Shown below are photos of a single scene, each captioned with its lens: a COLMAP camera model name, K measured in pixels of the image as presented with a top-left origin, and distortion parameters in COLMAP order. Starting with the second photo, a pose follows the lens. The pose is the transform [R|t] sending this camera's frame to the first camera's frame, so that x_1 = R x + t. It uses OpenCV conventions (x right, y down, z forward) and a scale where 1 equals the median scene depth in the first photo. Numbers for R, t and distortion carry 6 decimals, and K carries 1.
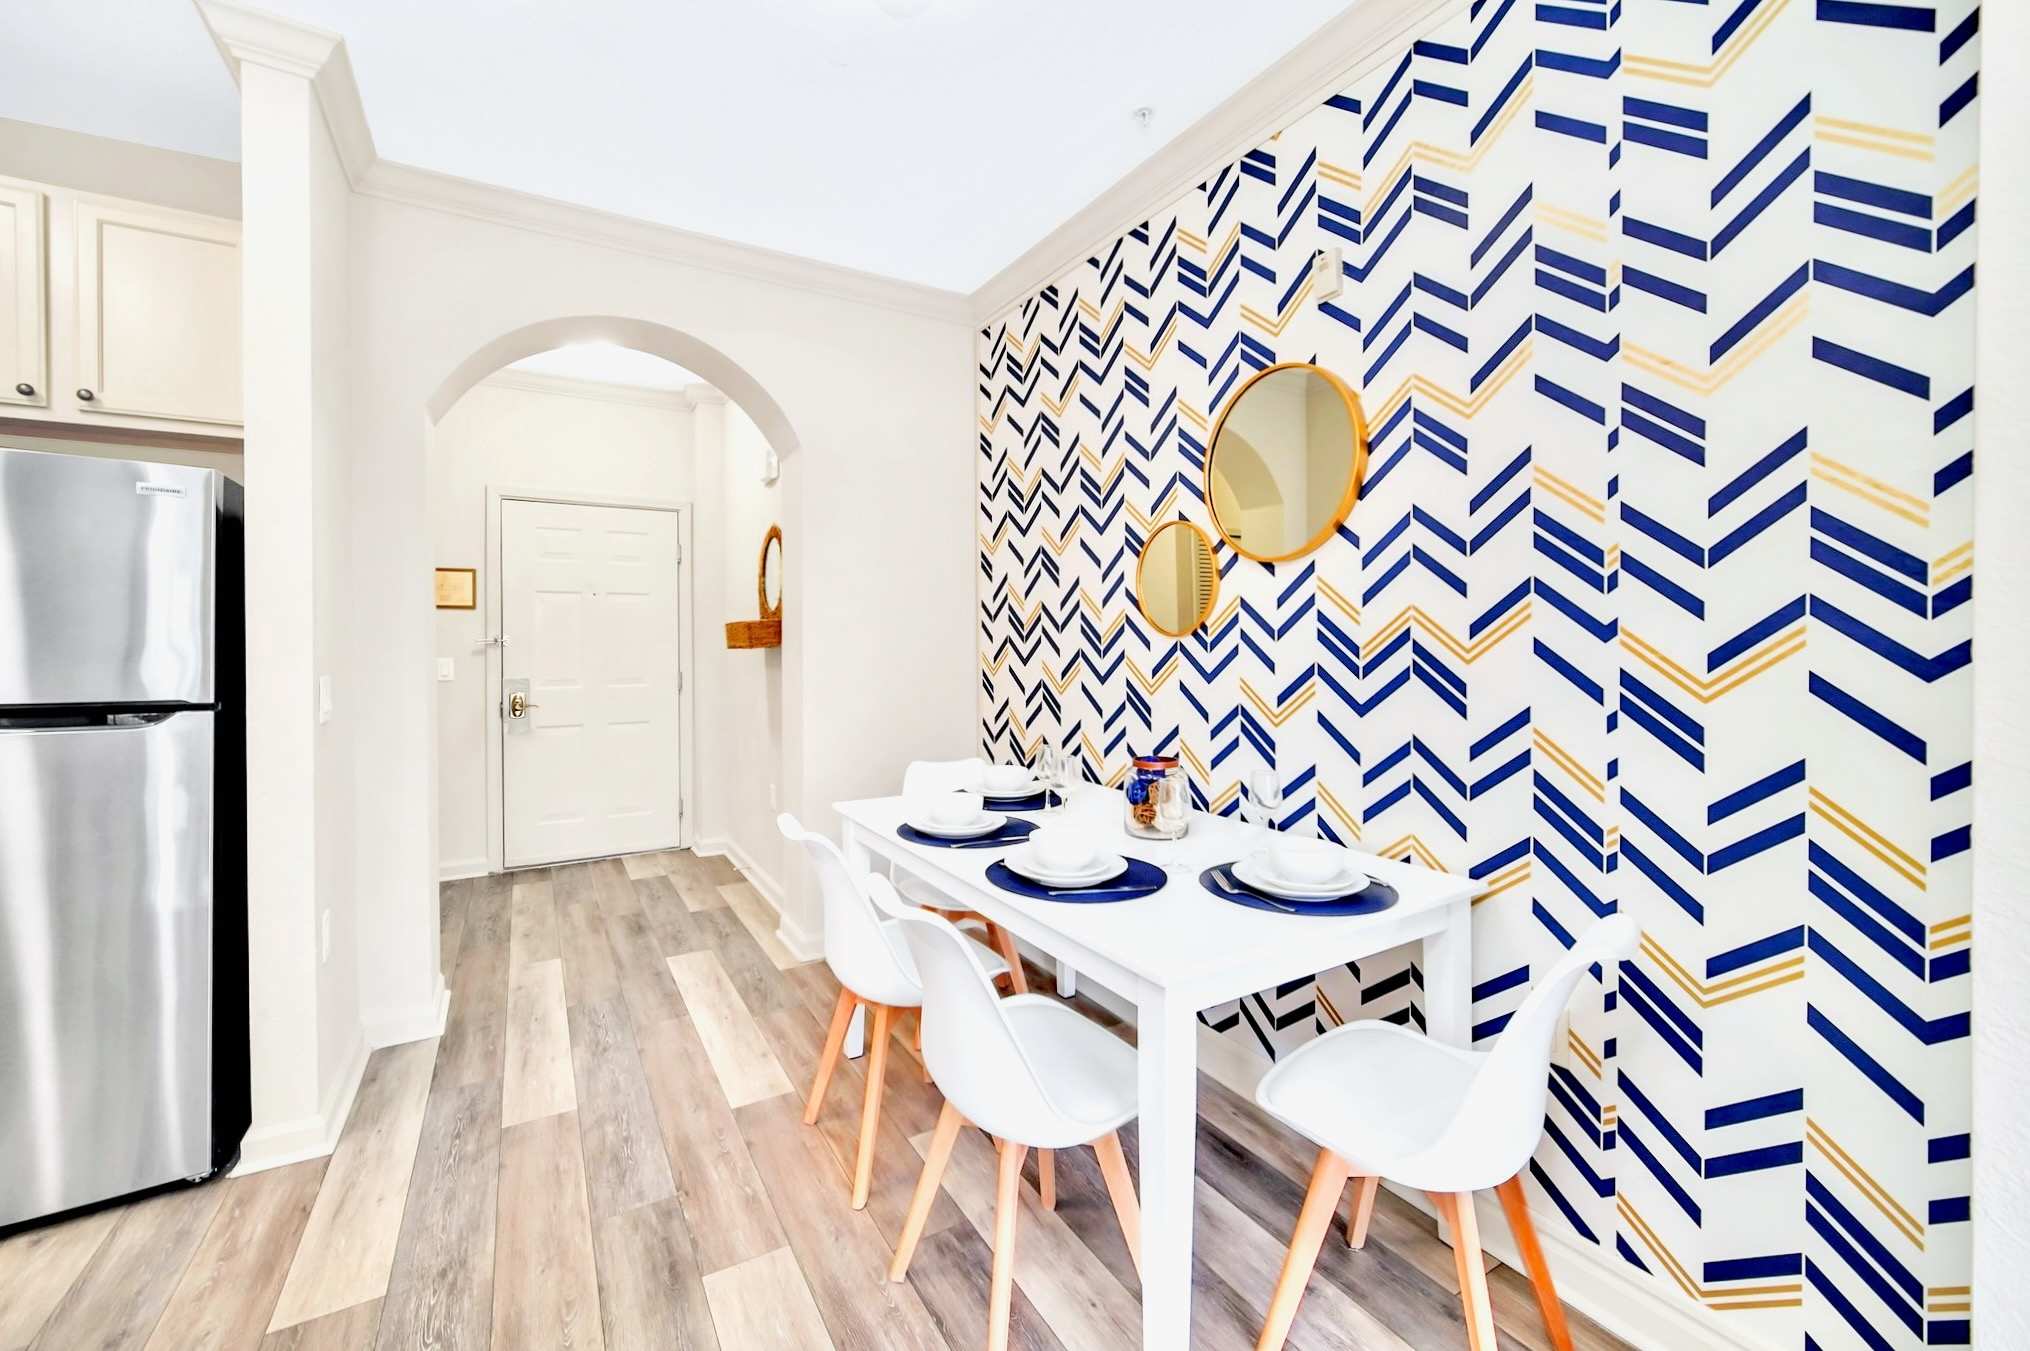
lens RADIAL K [[822.3, 0, 1001.3], [0, 822.3, 651.3], [0, 0, 1]] dist [-0.001984, -0.000242]
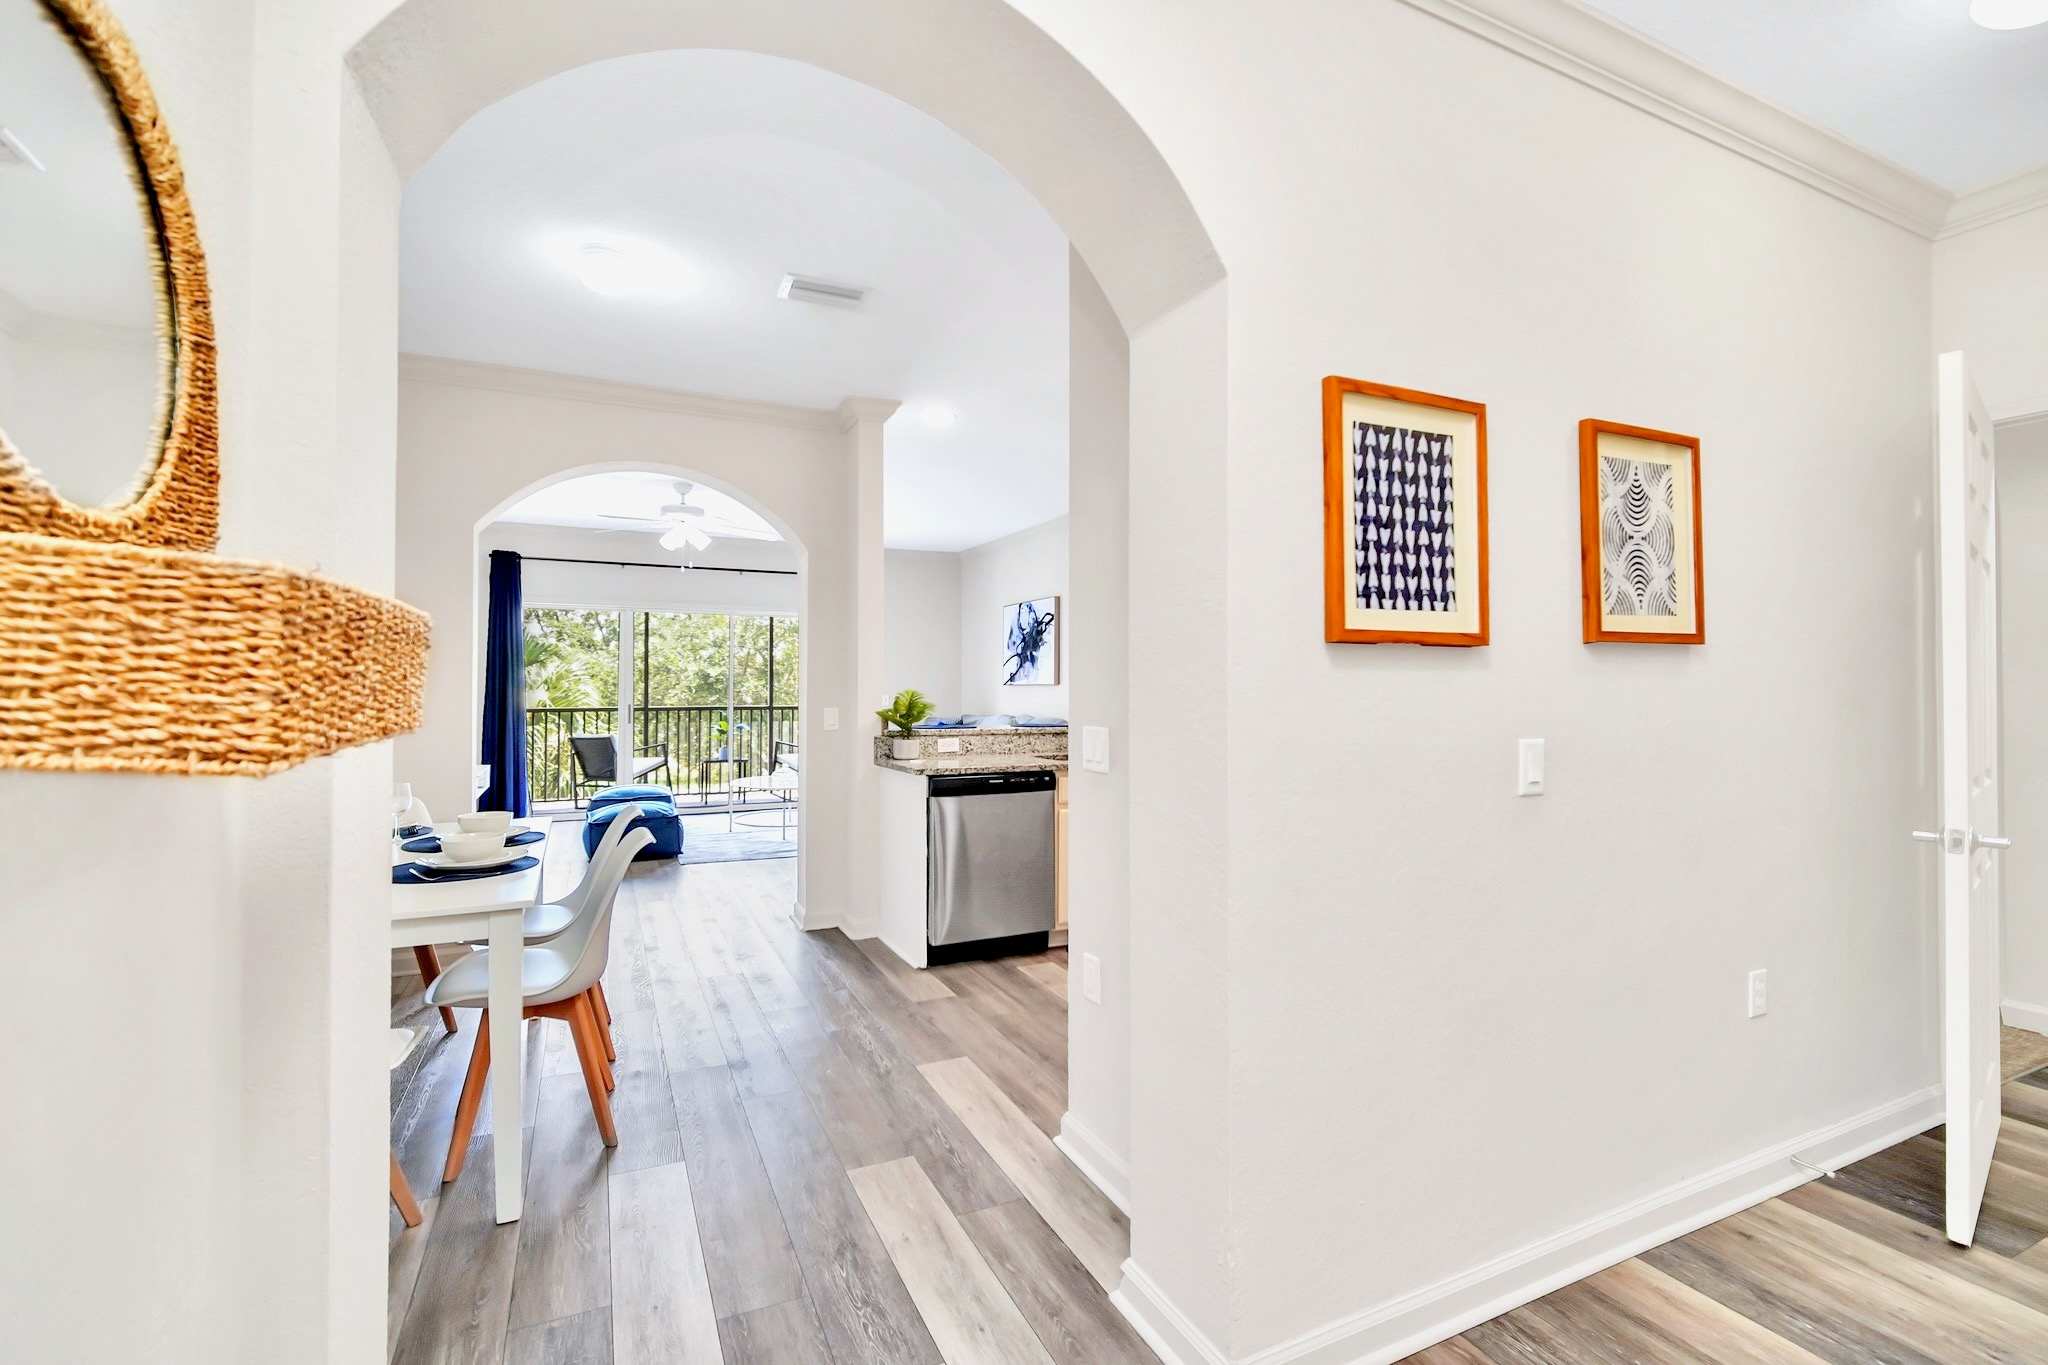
lens RADIAL K [[857.5, 0, 1120.0], [0, 857.5, 683.5], [0, 0, 1]] dist [0.020555, -0.000100]
pose [[-0.999257, -0.002324, -0.038463, -0.732547], [-0.002613, 0.999969, 0.007455, -0.026900], [0.038444, 0.007550, -0.999232, 1.857994]]
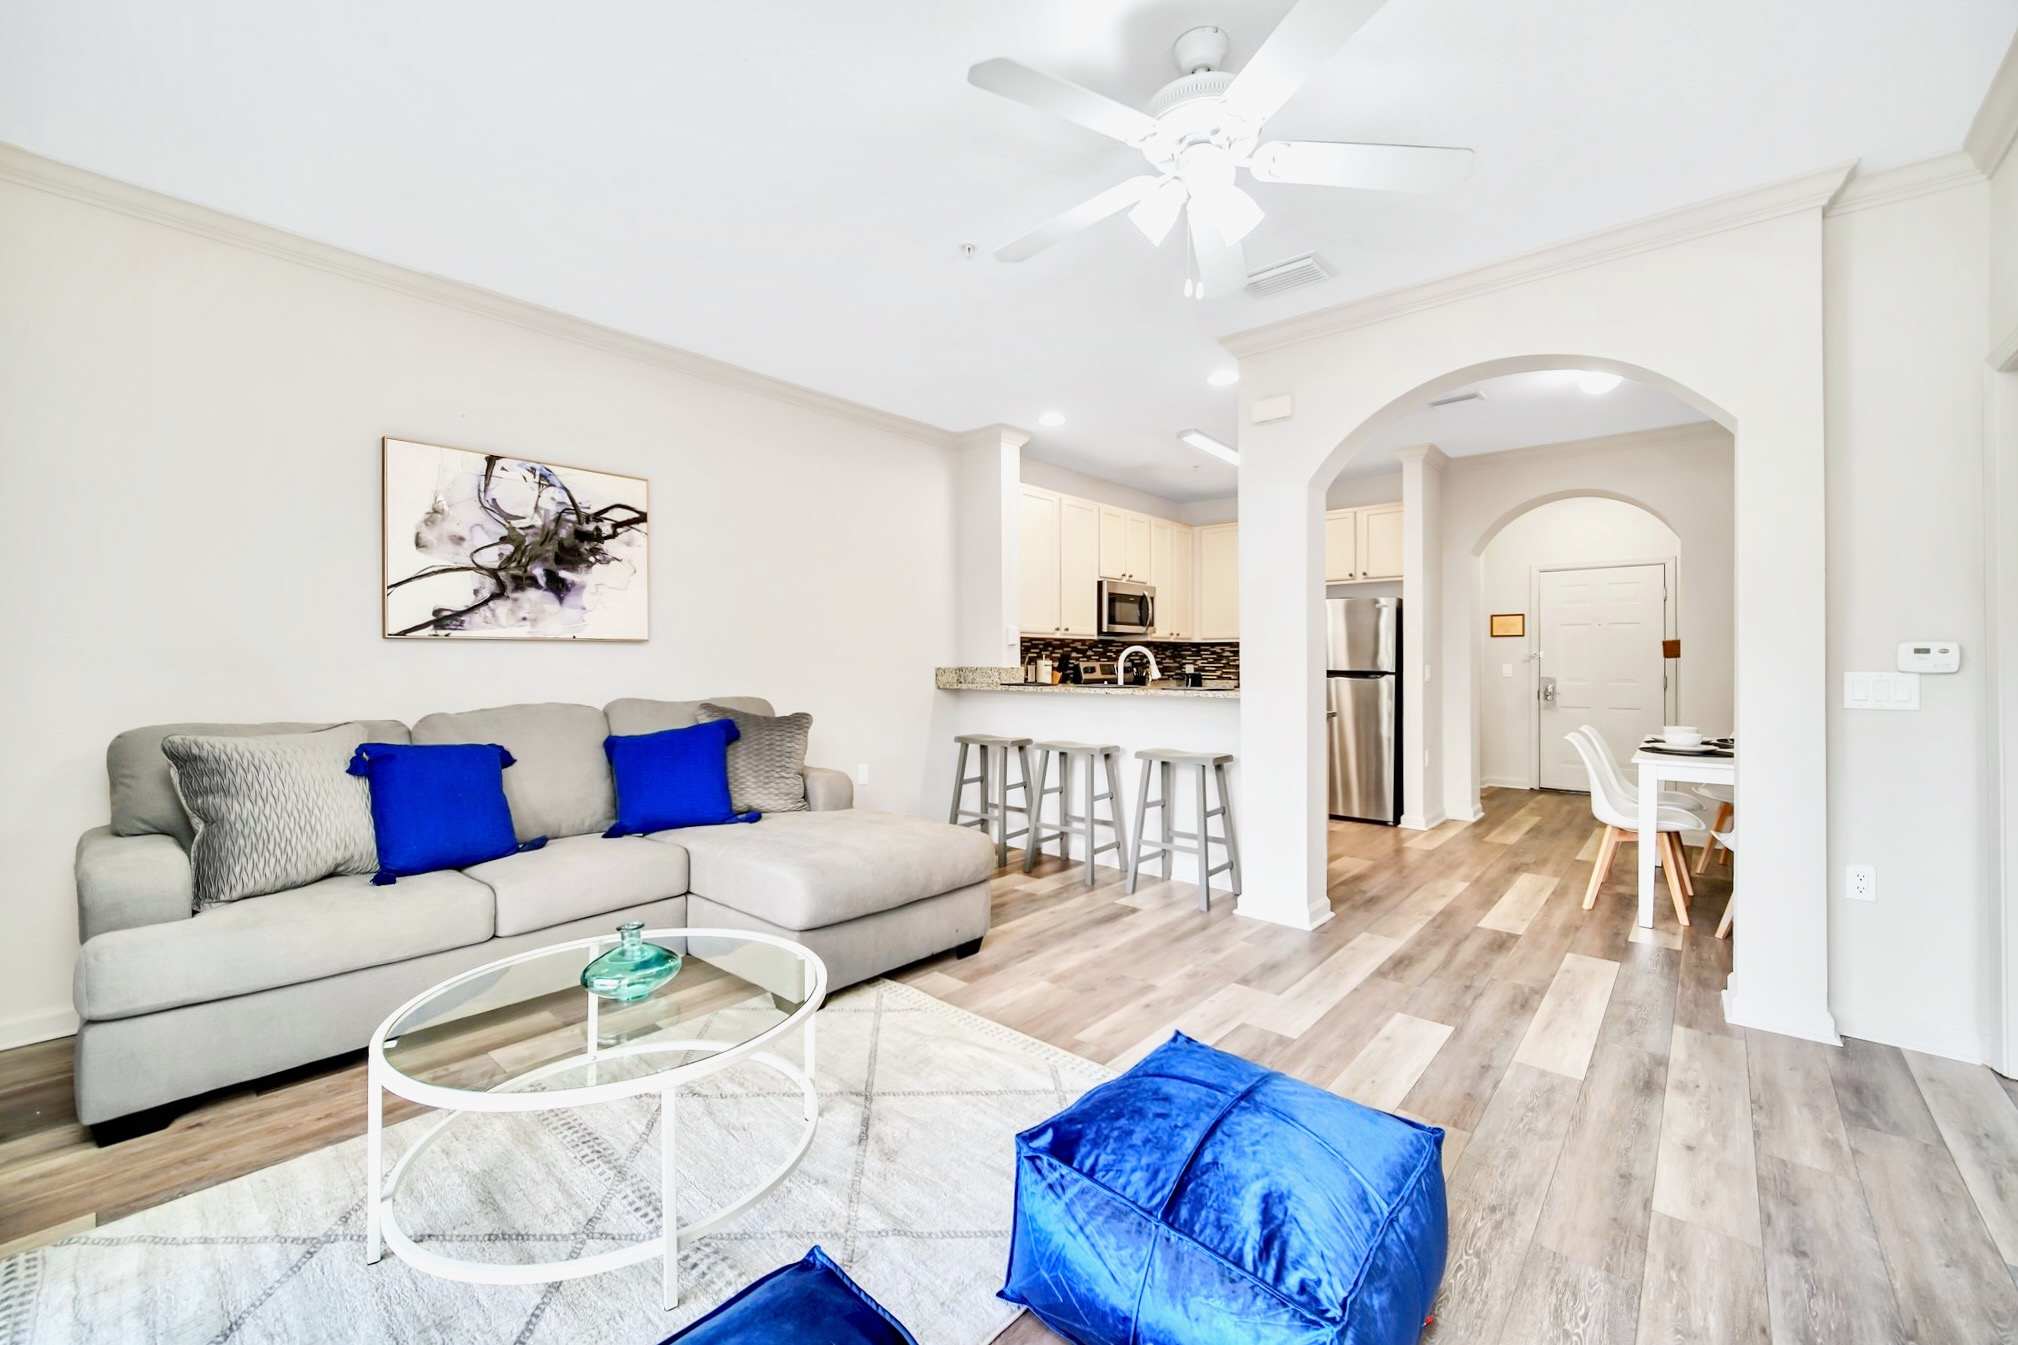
lens RADIAL K [[784.3, 0, 1012.0], [0, 784.3, 664.7], [0, 0, 1]] dist [-0.001121, 0.000116]
pose [[0.323644, 0.004719, -0.946167, 1.097180], [-0.012176, 0.999926, 0.000822, 0.038659], [0.946101, 0.011254, 0.323677, -1.063509]]
